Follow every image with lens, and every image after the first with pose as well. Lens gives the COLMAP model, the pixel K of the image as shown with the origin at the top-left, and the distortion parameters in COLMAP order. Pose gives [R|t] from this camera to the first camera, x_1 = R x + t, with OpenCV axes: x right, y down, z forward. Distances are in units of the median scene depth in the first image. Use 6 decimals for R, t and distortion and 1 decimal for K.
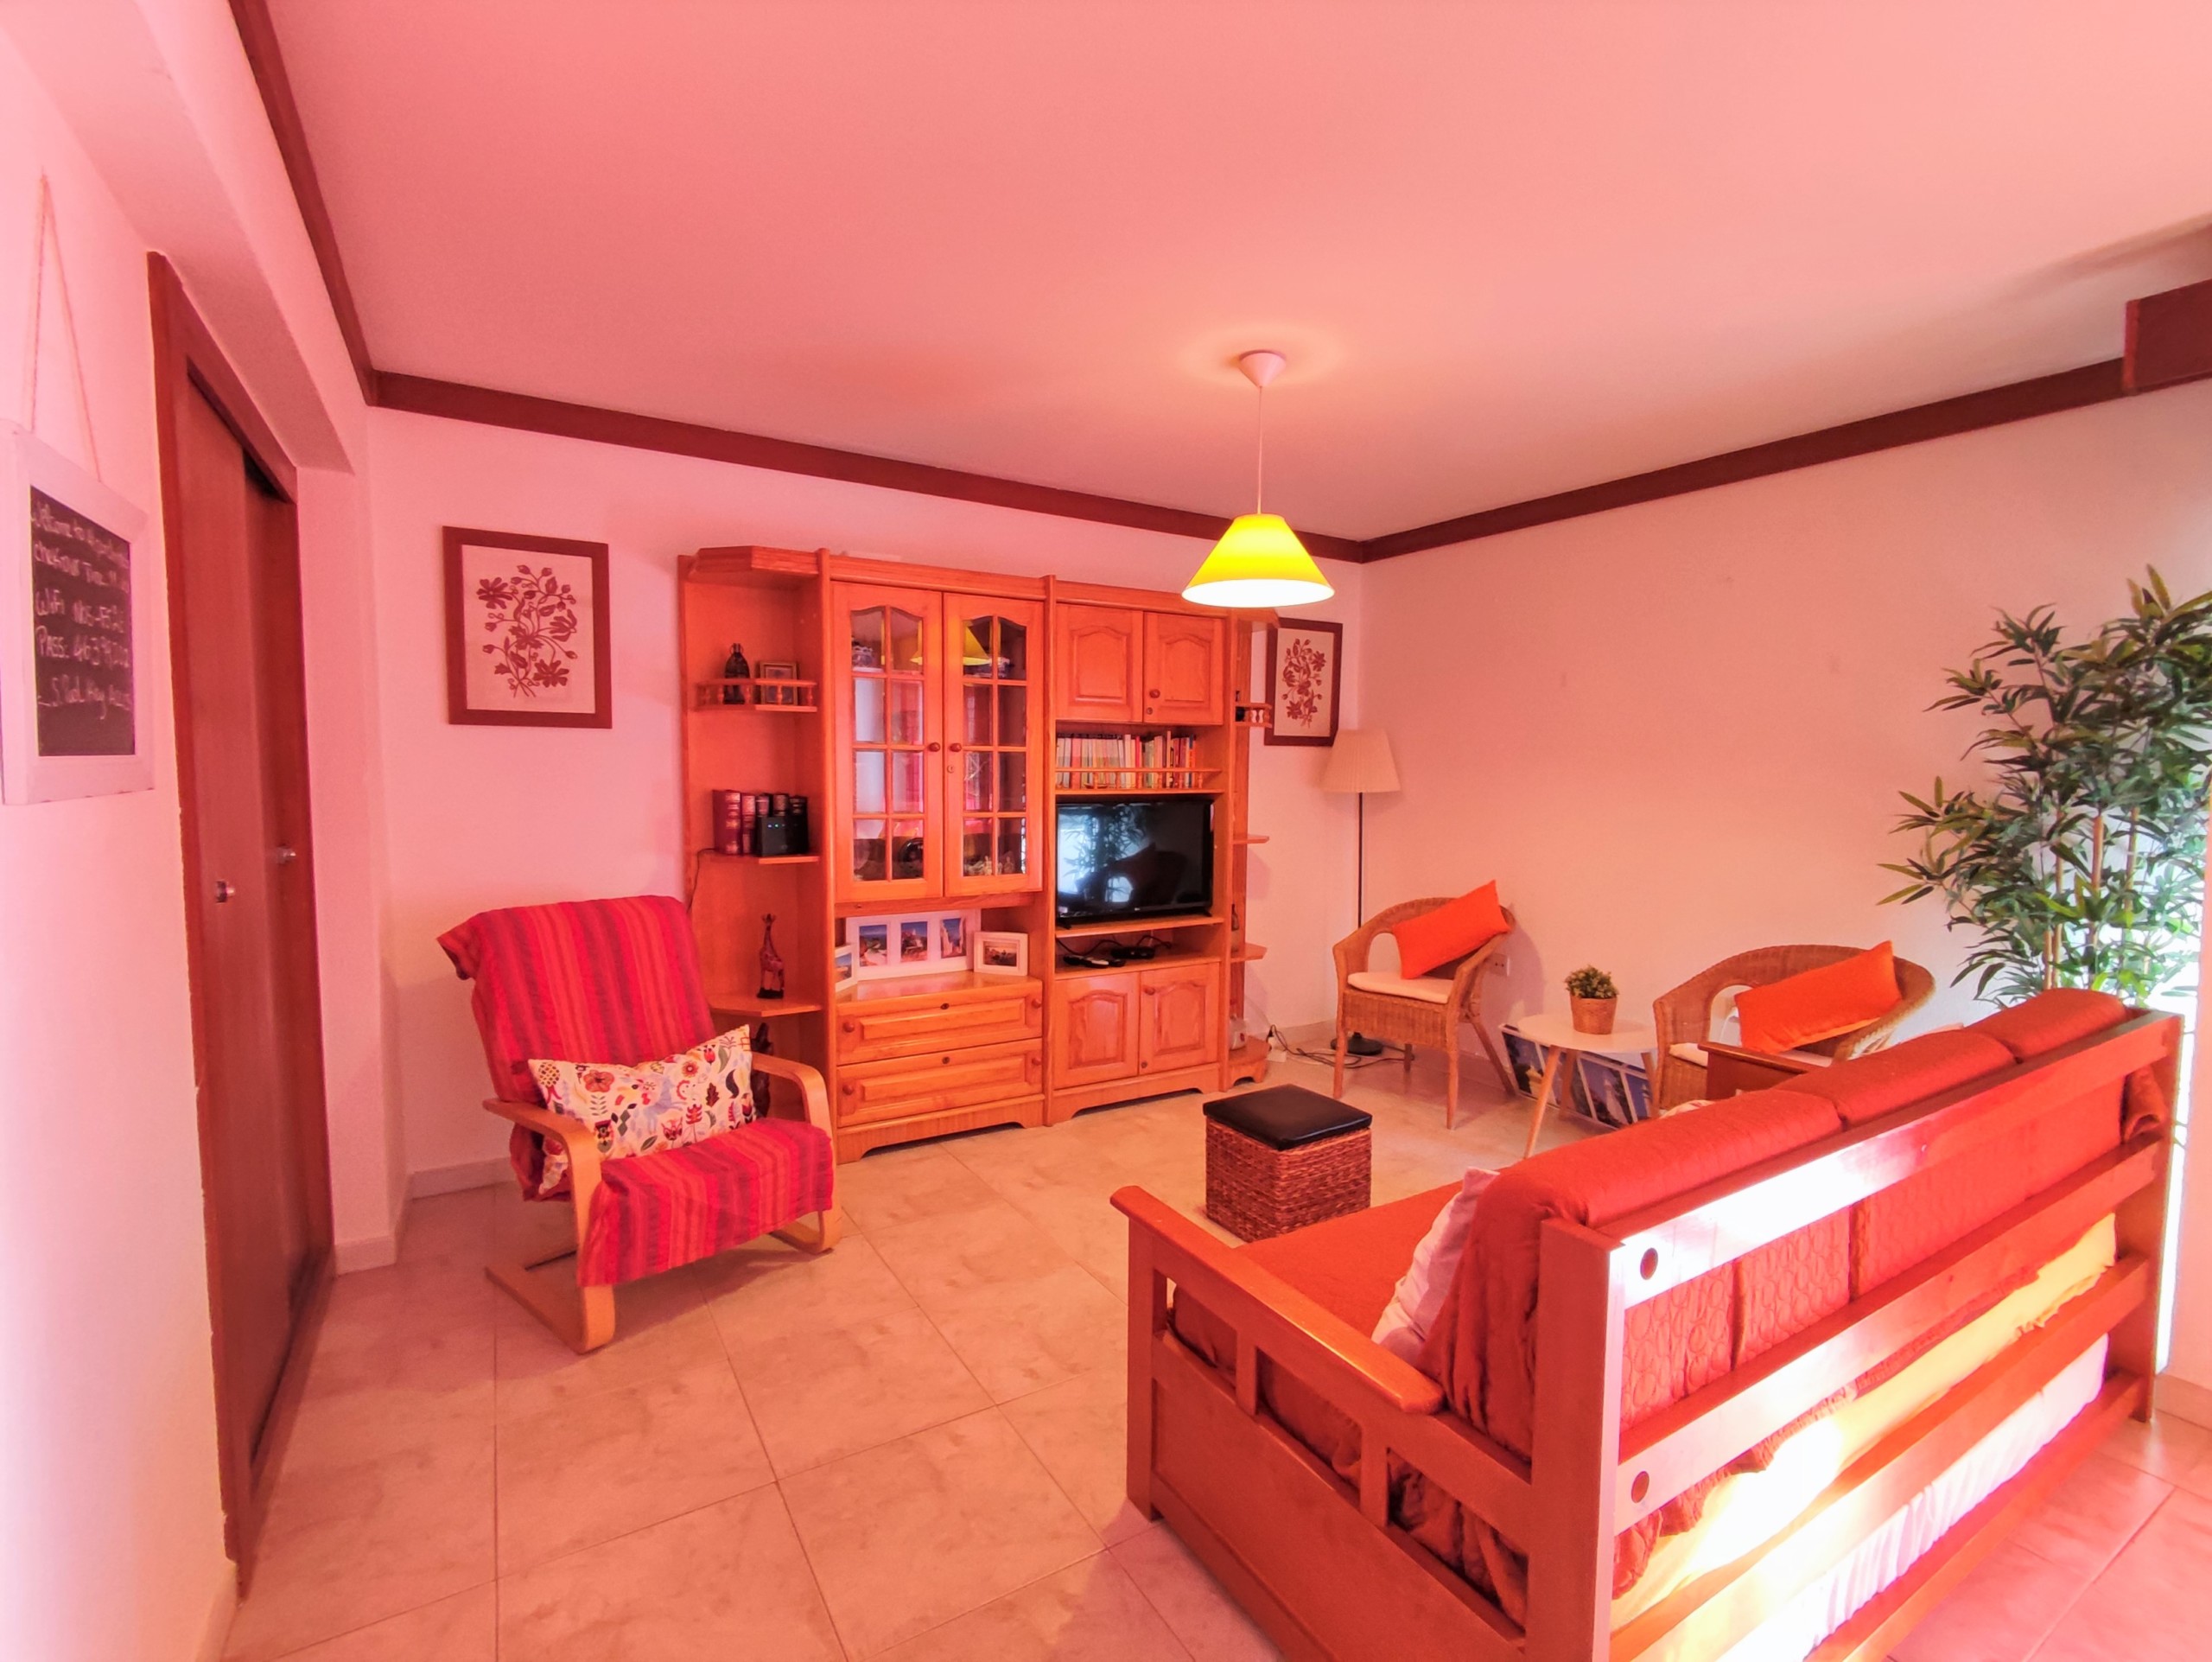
lens RADIAL K [[1014.8, 0, 1106.3], [0, 1014.8, 840.1], [0, 0, 1]] dist [0.000224, -0.001412]
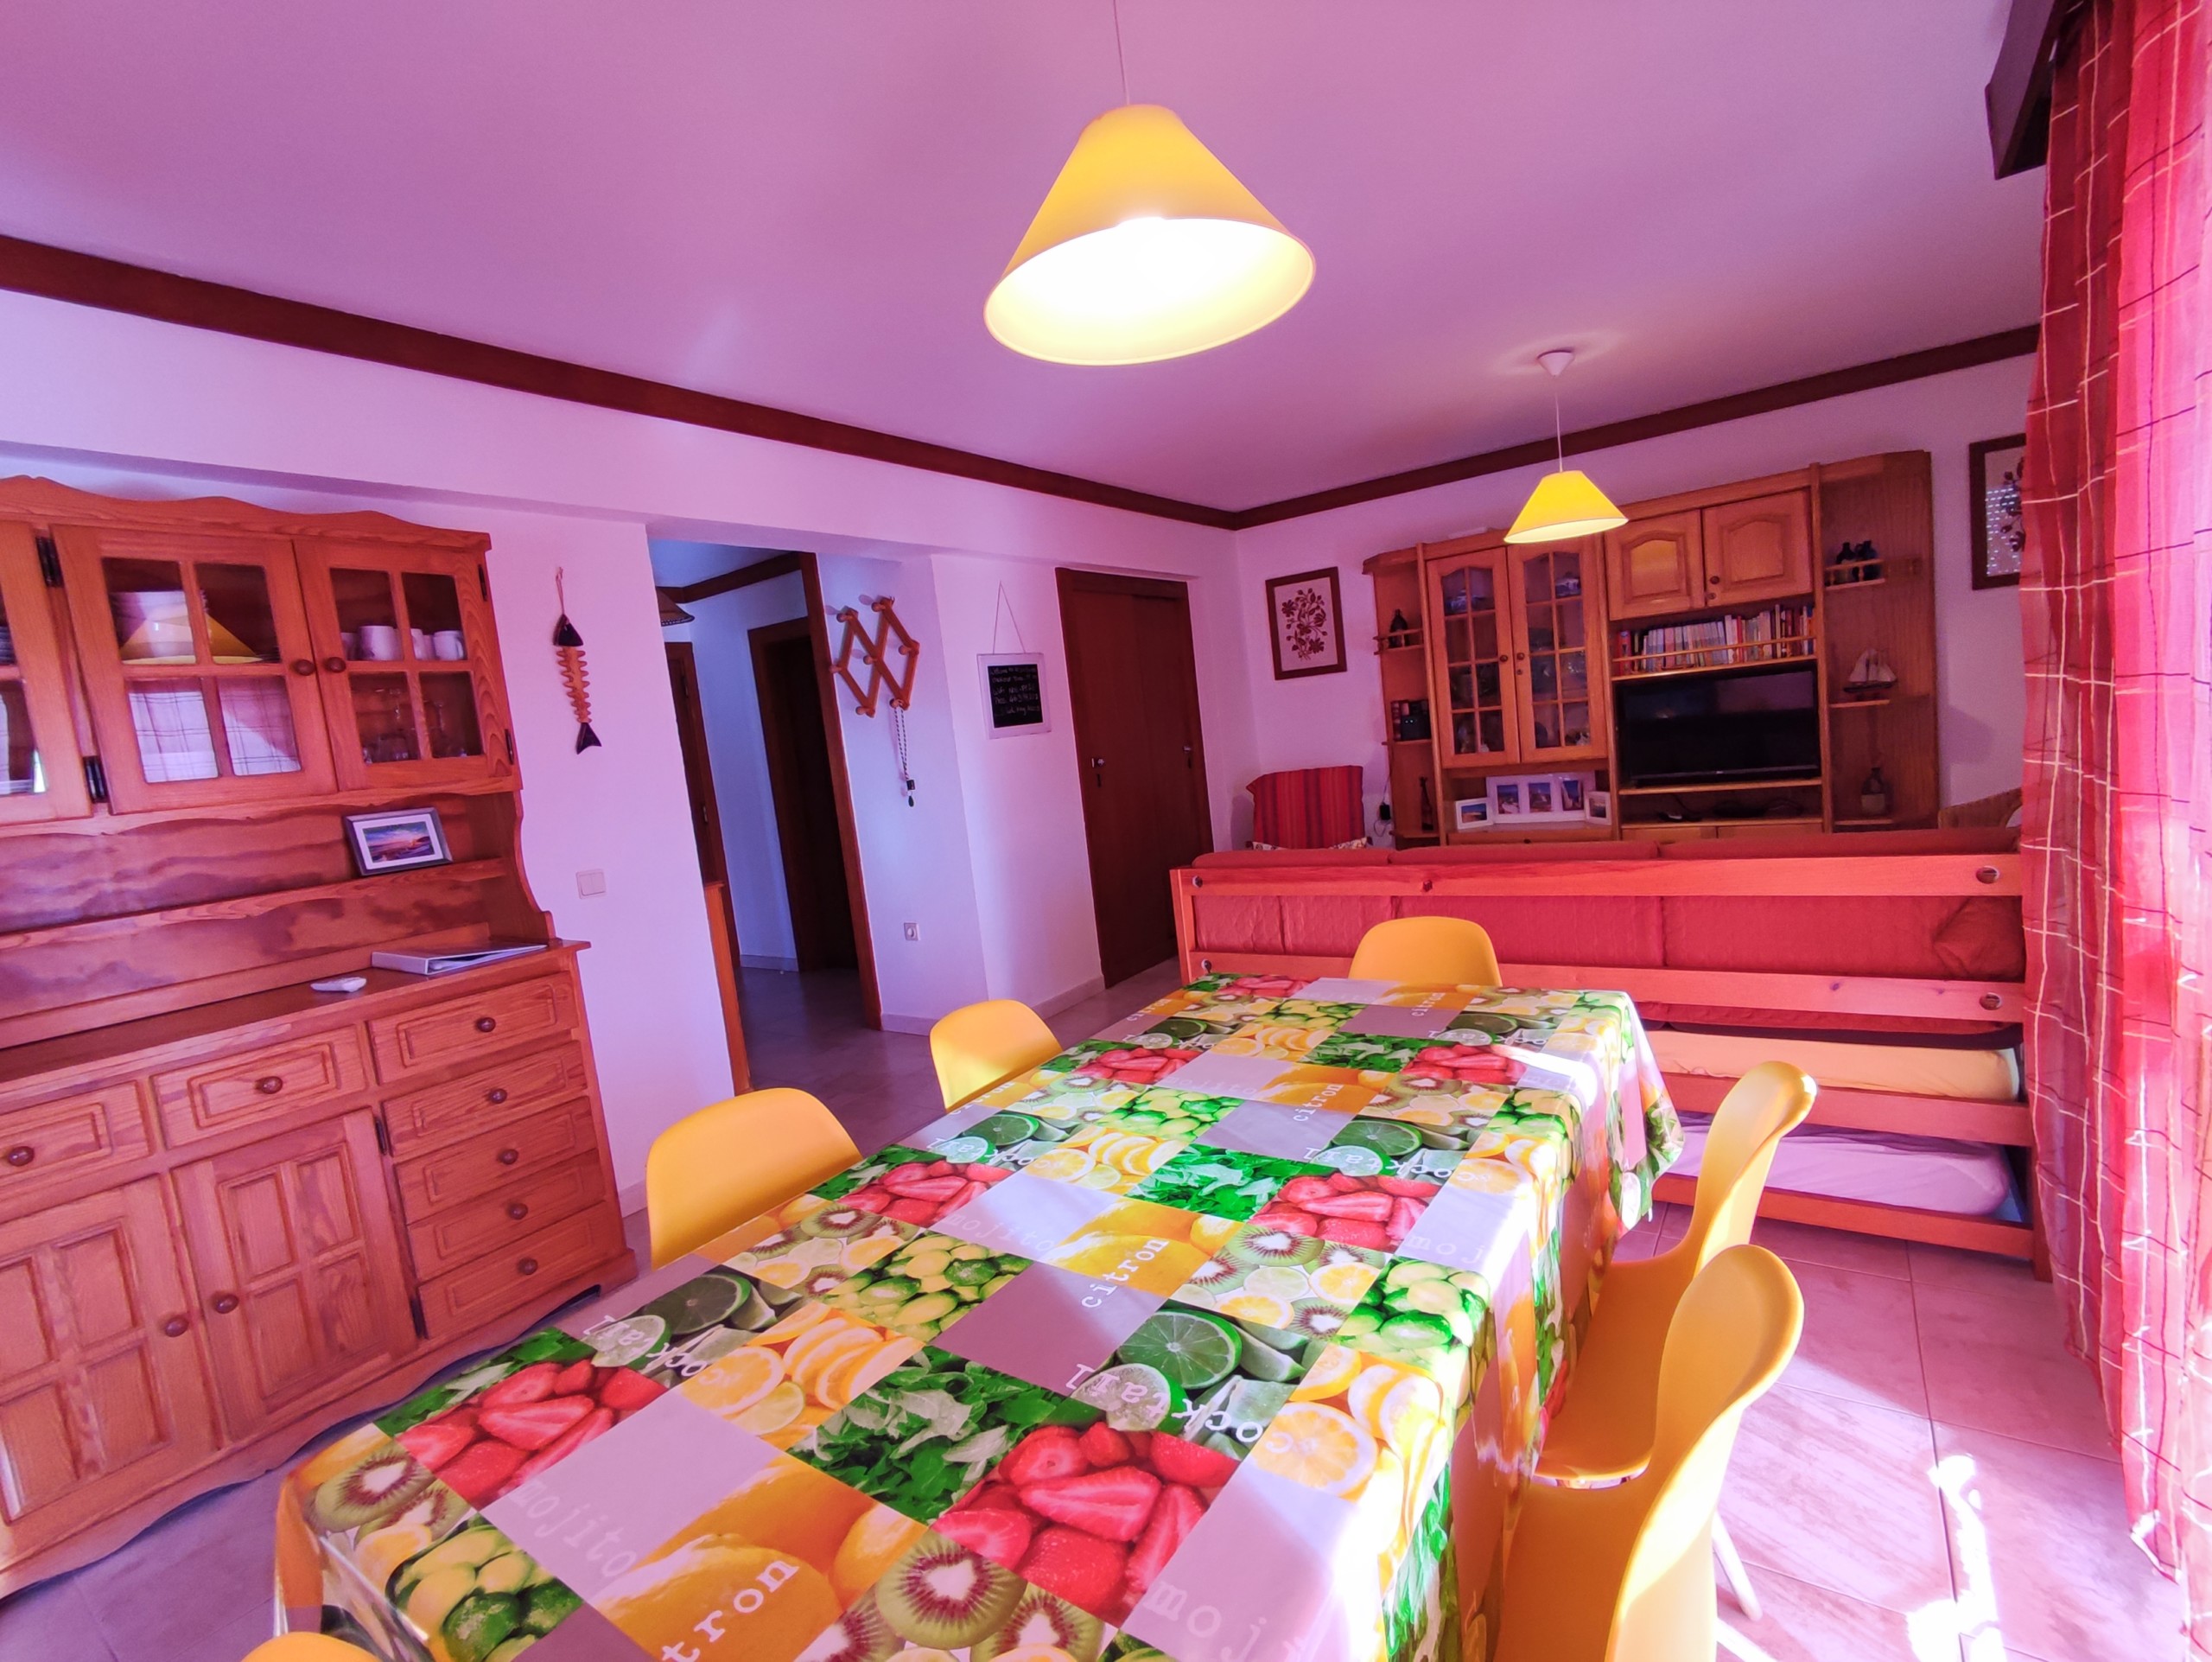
lens RADIAL K [[1014.8, 0, 1106.4], [0, 1014.8, 843.2], [0, 0, 1]] dist [0.000224, -0.001412]
pose [[0.402261, 0.050816, -0.914114, 0.996142], [0.050590, 0.995699, 0.077614, 0.030332], [0.914126, -0.077467, 0.397960, -0.106830]]
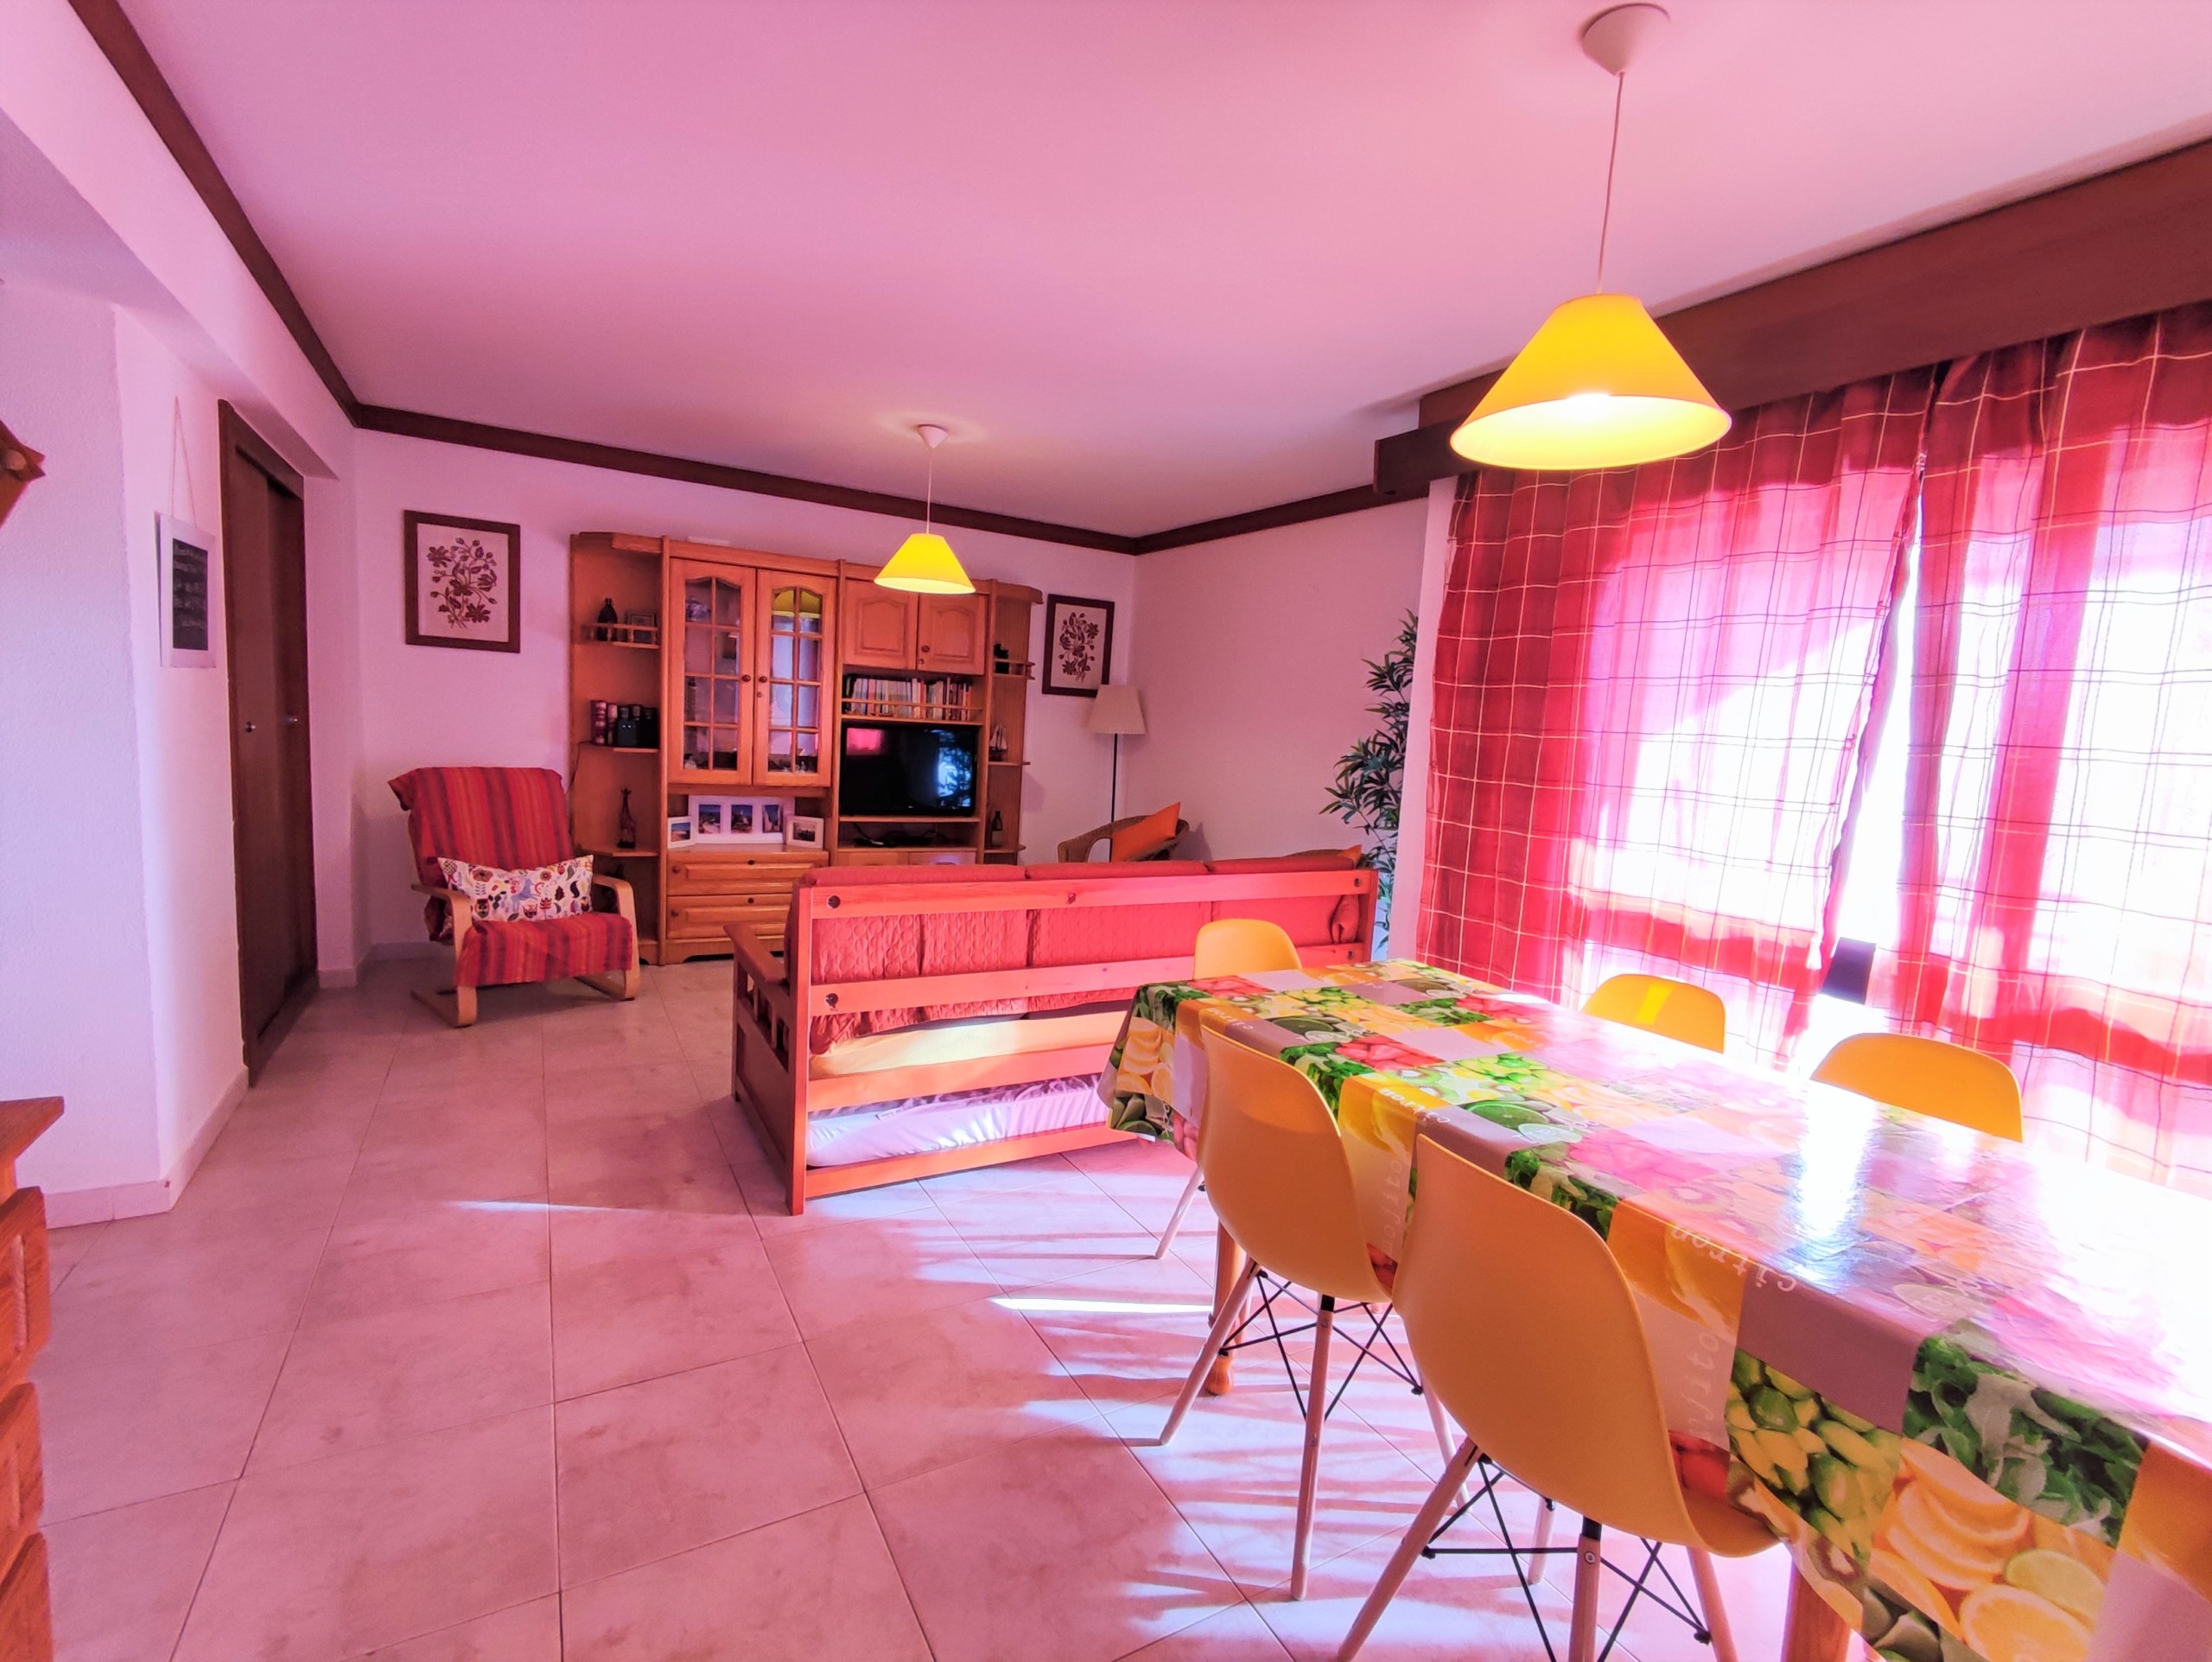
lens RADIAL K [[1014.8, 0, 1101.9], [0, 1014.8, 838.2], [0, 0, 1]] dist [0.000224, -0.001412]
pose [[0.997963, 0.057630, -0.027371, 0.408748], [-0.056410, 0.997464, 0.043408, 0.045236], [0.029803, -0.041775, 0.998682, -0.446525]]
